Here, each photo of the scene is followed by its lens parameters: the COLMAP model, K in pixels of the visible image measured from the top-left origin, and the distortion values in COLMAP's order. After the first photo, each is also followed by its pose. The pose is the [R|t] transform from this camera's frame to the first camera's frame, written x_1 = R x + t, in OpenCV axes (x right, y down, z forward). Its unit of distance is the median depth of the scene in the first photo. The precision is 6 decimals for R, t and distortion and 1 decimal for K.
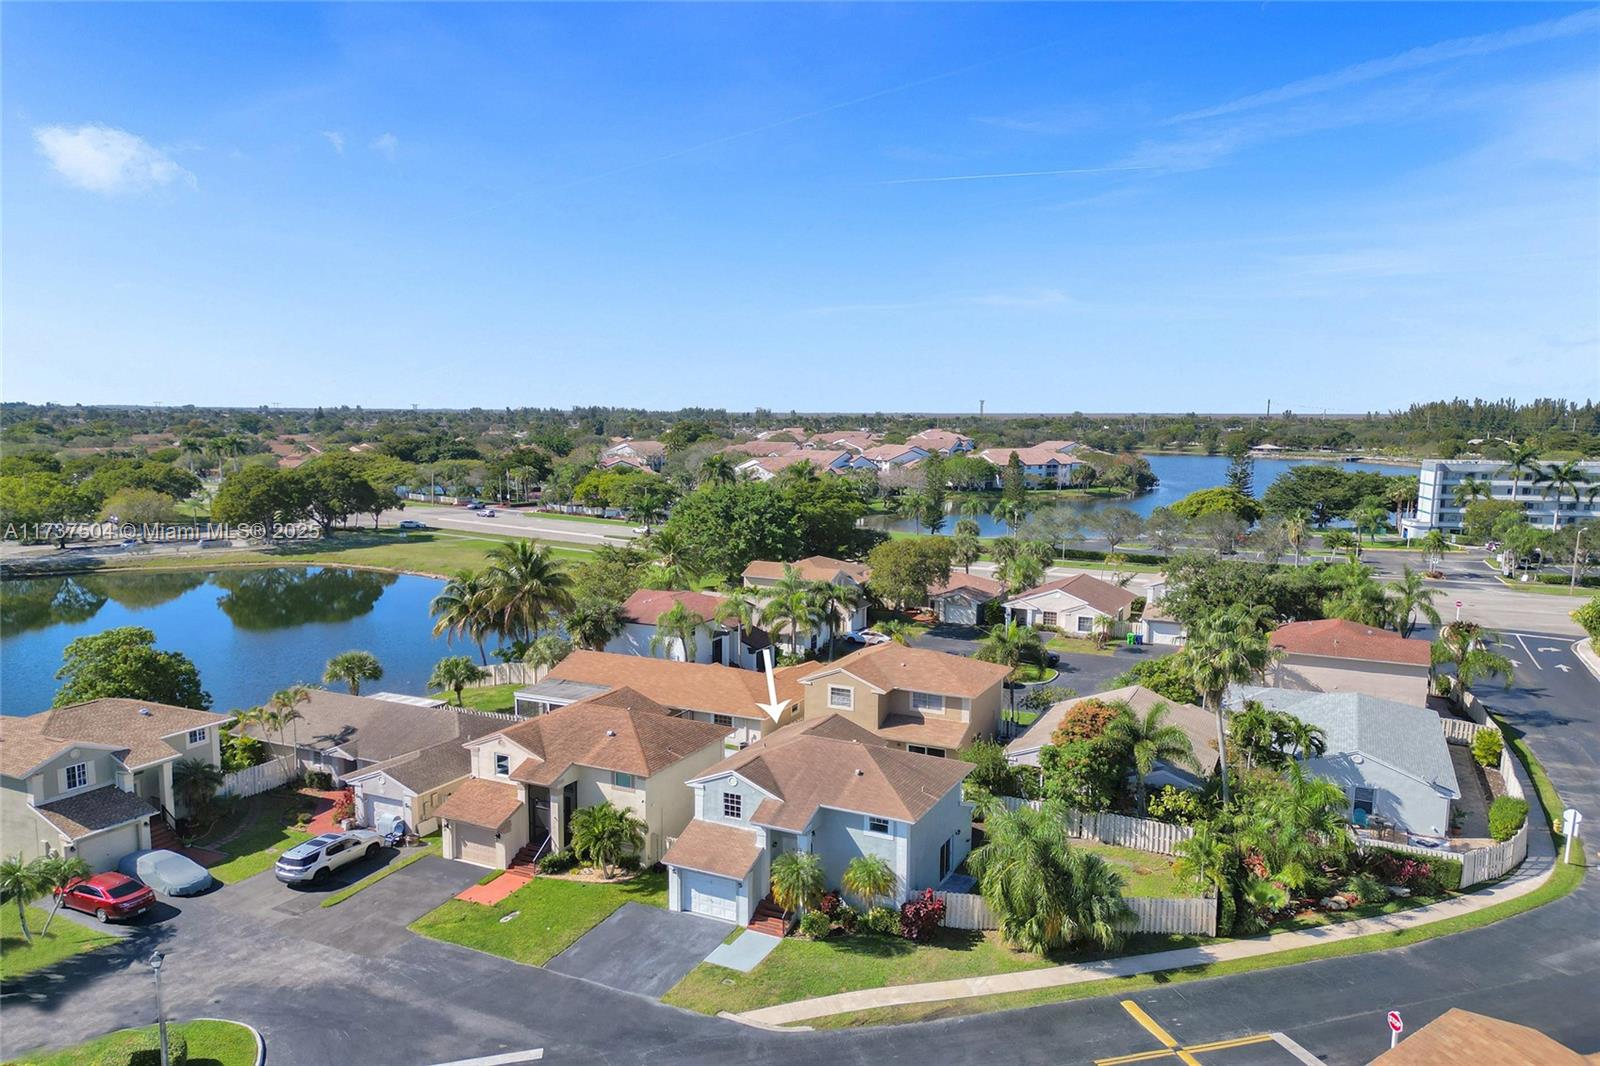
lens RADIAL K [[1125.7, 0, 800.0], [0, 1125.7, 529.7], [0, 0, 1]] dist [0.051190, -0.038007]
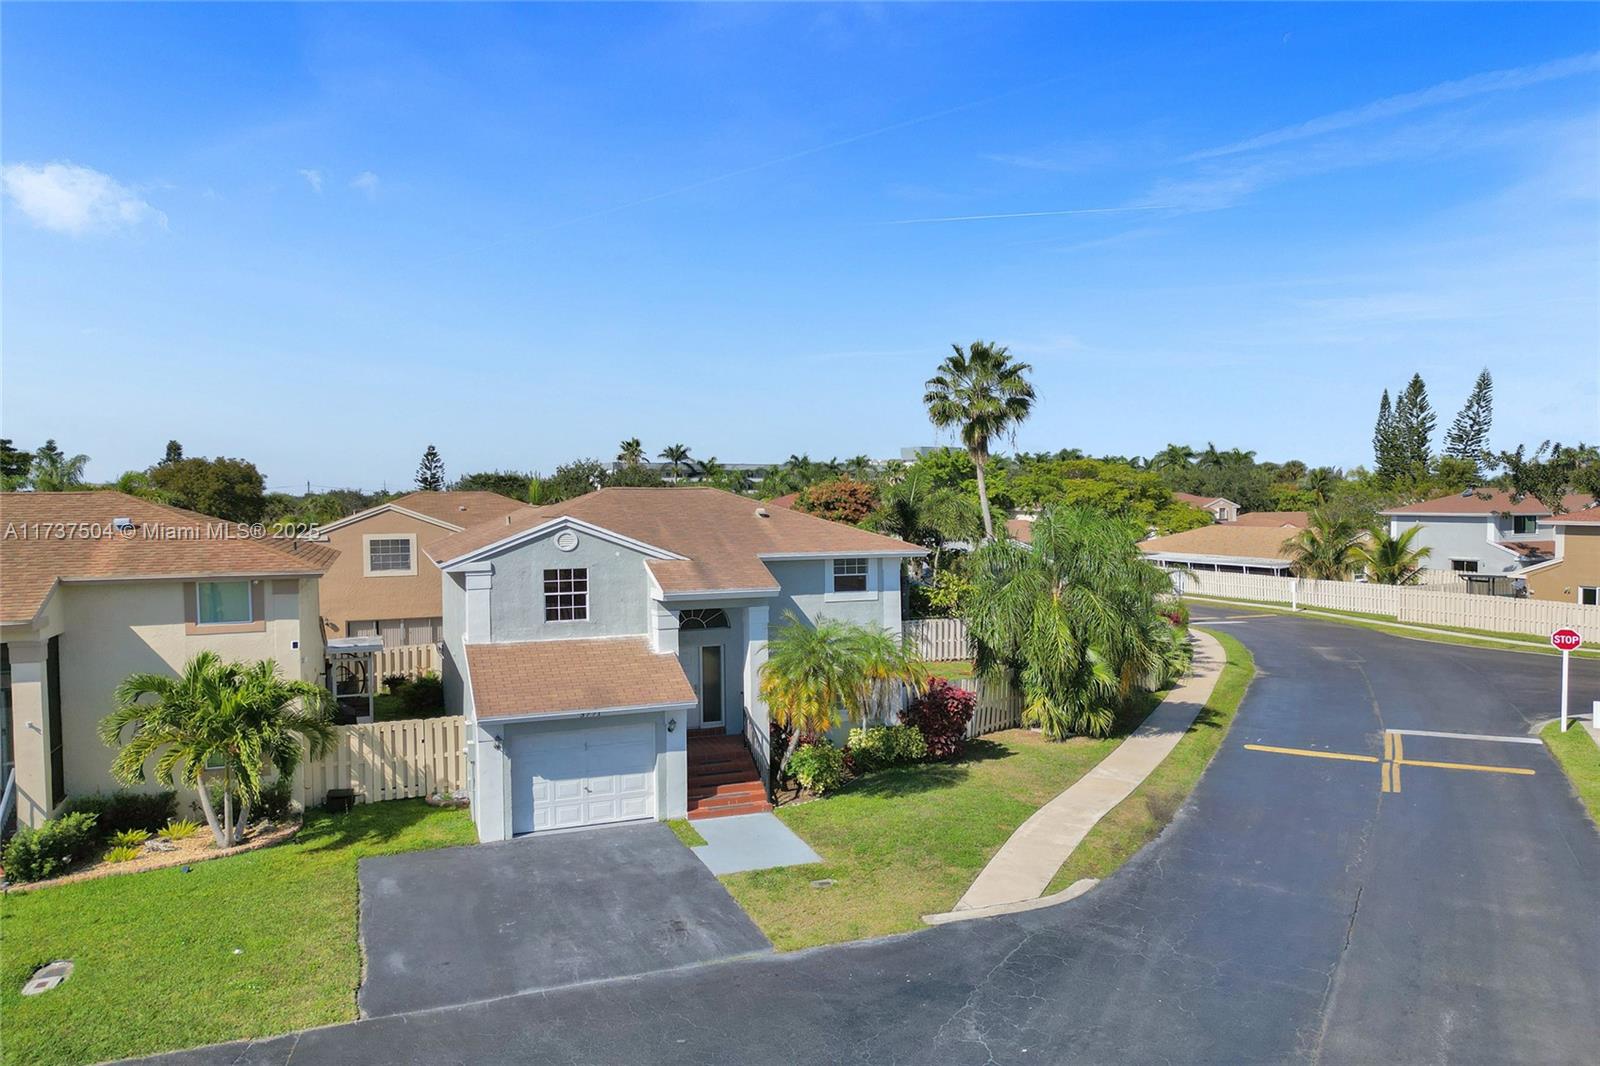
lens RADIAL K [[1125.7, 0, 804.8], [0, 1125.7, 538.8], [0, 0, 1]] dist [0.051190, -0.038007]
pose [[0.685695, -0.043833, 0.726568, -0.325548], [0.098934, 0.994534, -0.033369, 0.245383], [-0.721134, 0.094764, 0.686284, 0.606945]]
